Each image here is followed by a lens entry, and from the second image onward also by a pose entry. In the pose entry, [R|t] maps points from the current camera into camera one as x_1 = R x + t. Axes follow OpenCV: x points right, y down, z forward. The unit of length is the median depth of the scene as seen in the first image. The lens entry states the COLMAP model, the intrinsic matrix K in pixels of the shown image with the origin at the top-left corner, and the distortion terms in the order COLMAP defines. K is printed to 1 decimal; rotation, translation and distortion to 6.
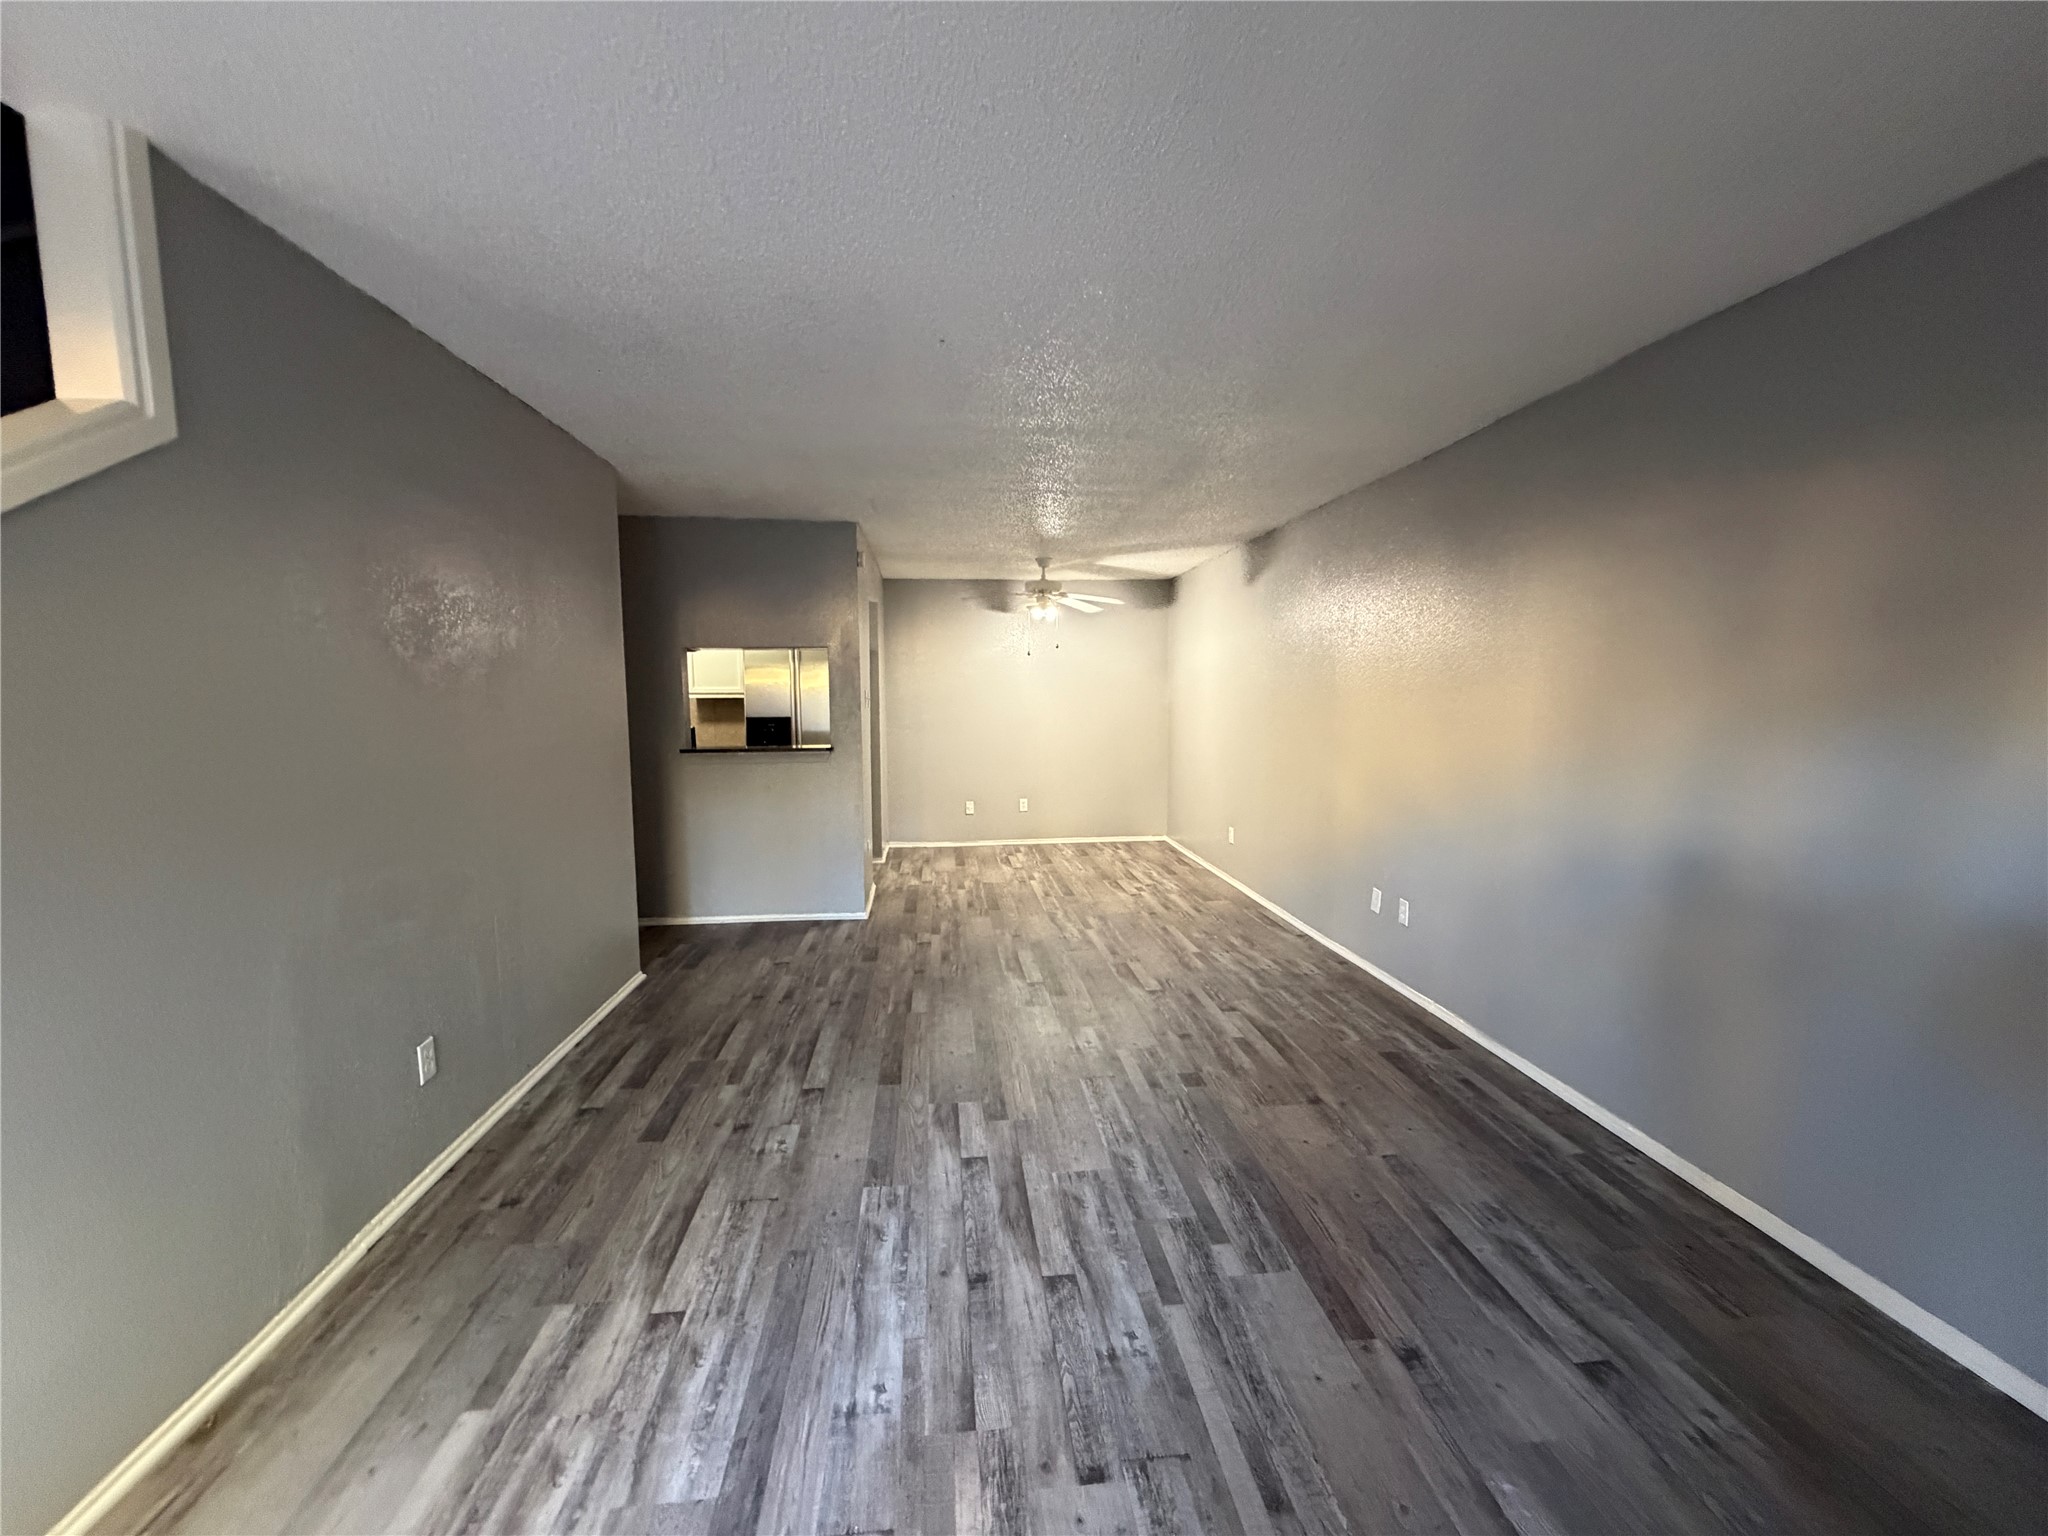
lens RADIAL K [[827.5, 0, 1026.2], [0, 827.5, 768.5], [0, 0, 1]] dist [-0.003013, 0.001340]
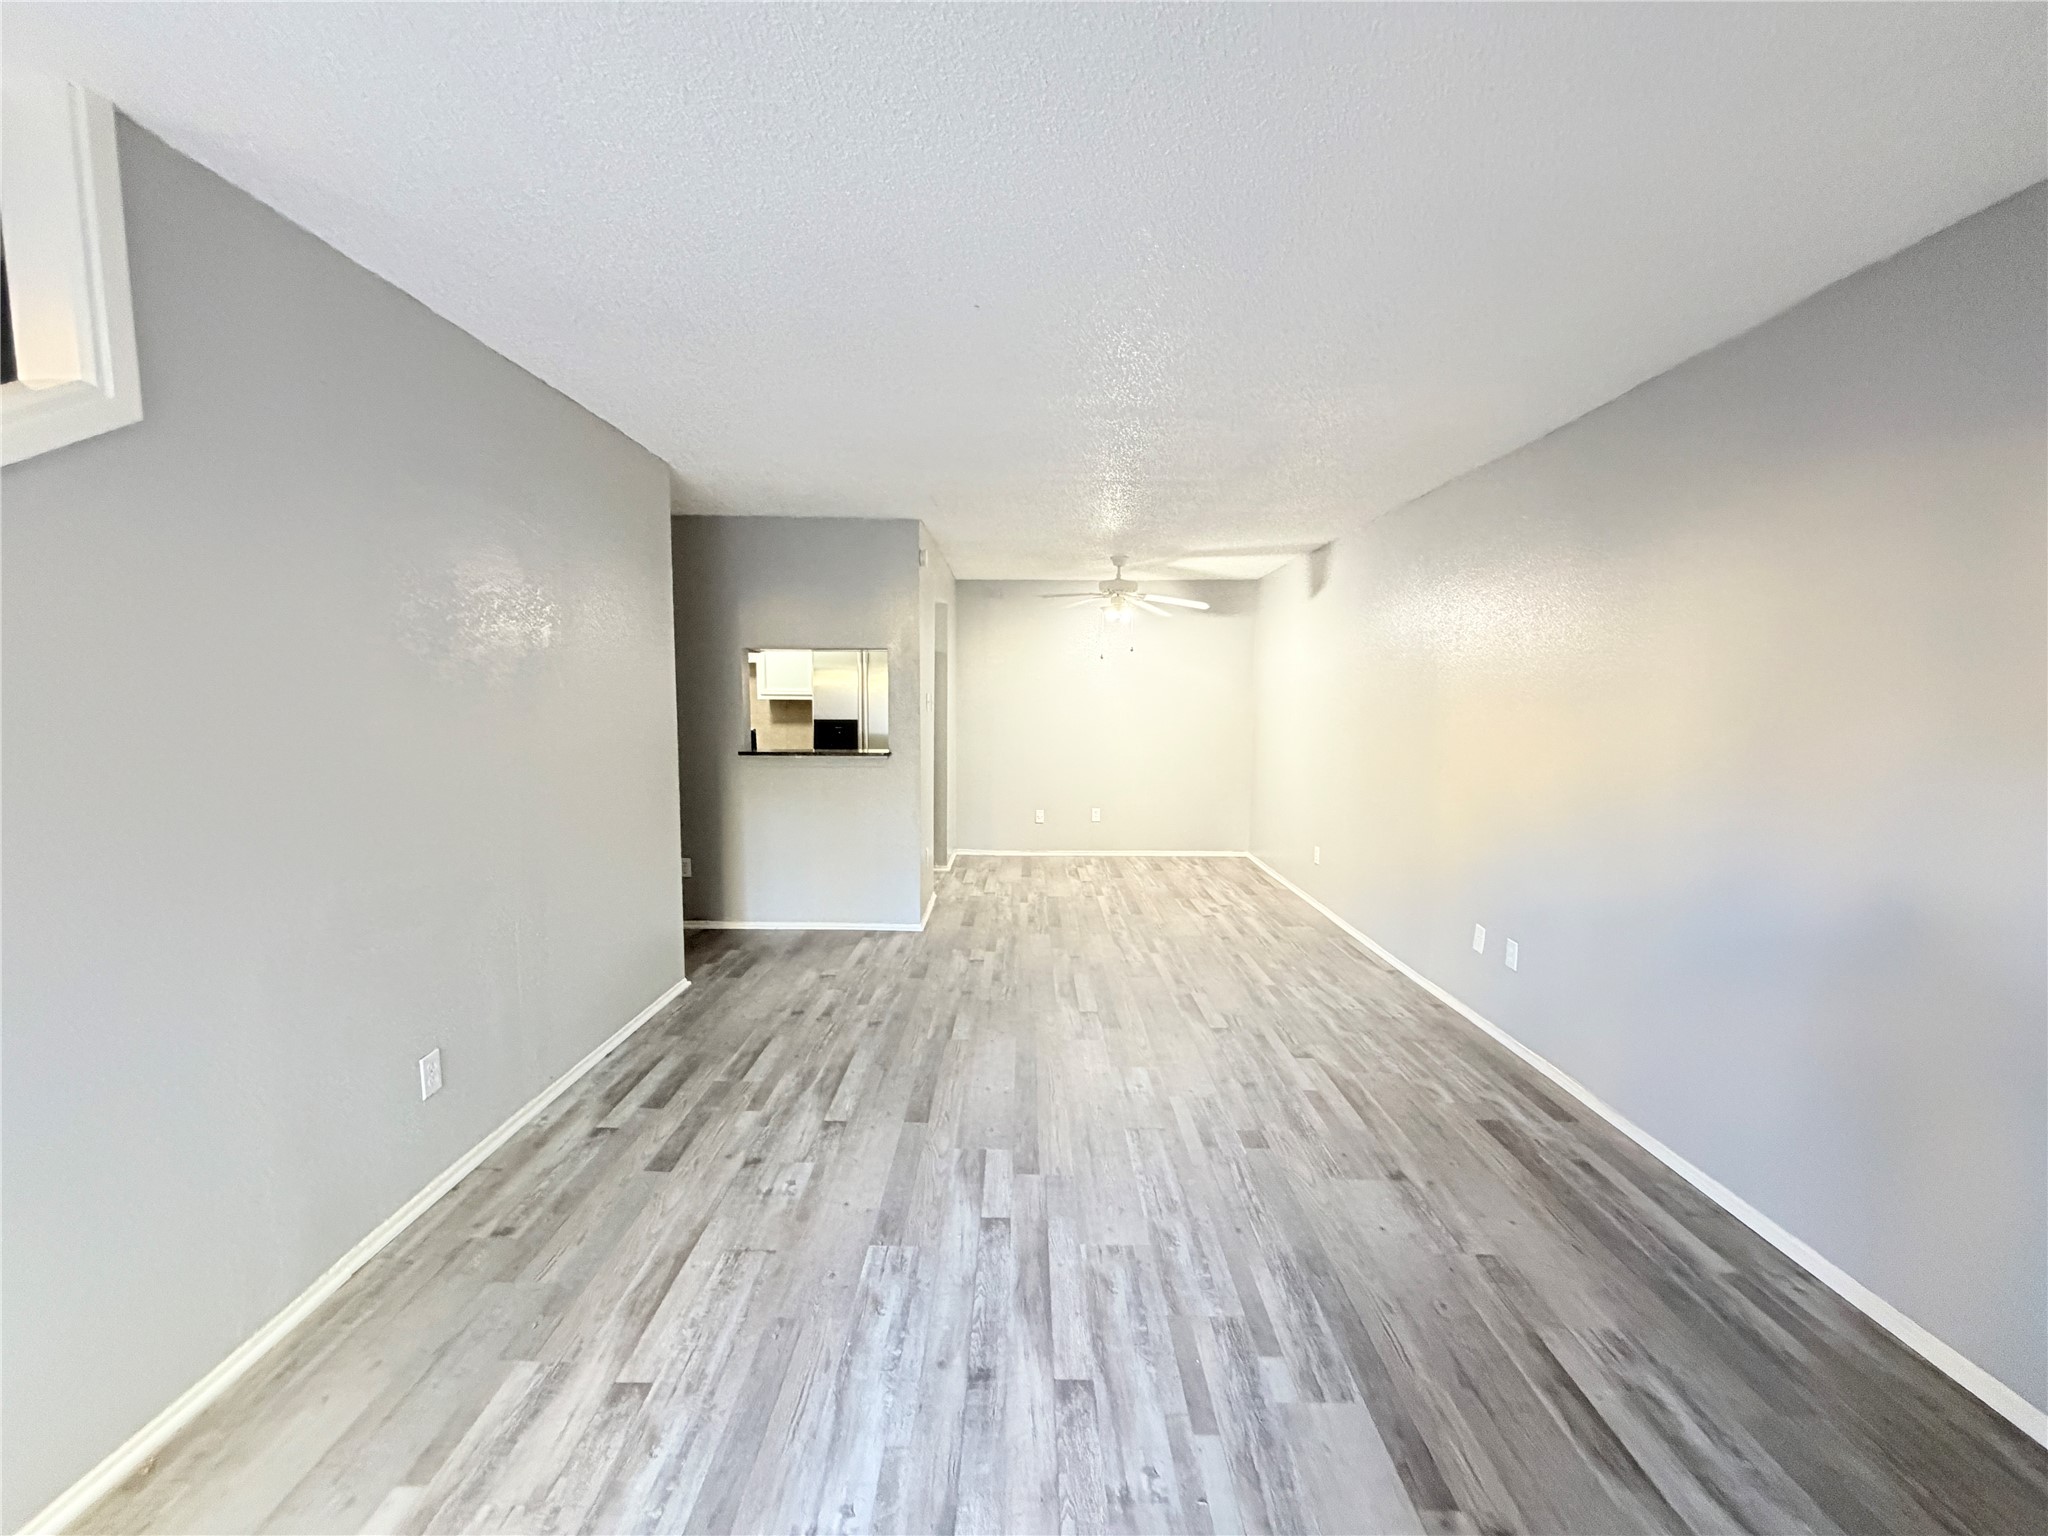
lens RADIAL K [[827.5, 0, 1021.4], [0, 827.5, 771.4], [0, 0, 1]] dist [-0.003013, 0.001340]
pose [[0.993402, 0.022249, -0.112501, 0.055367], [-0.022378, 0.999750, 0.000122, -0.013976], [0.112476, 0.002397, 0.993652, 0.113363]]
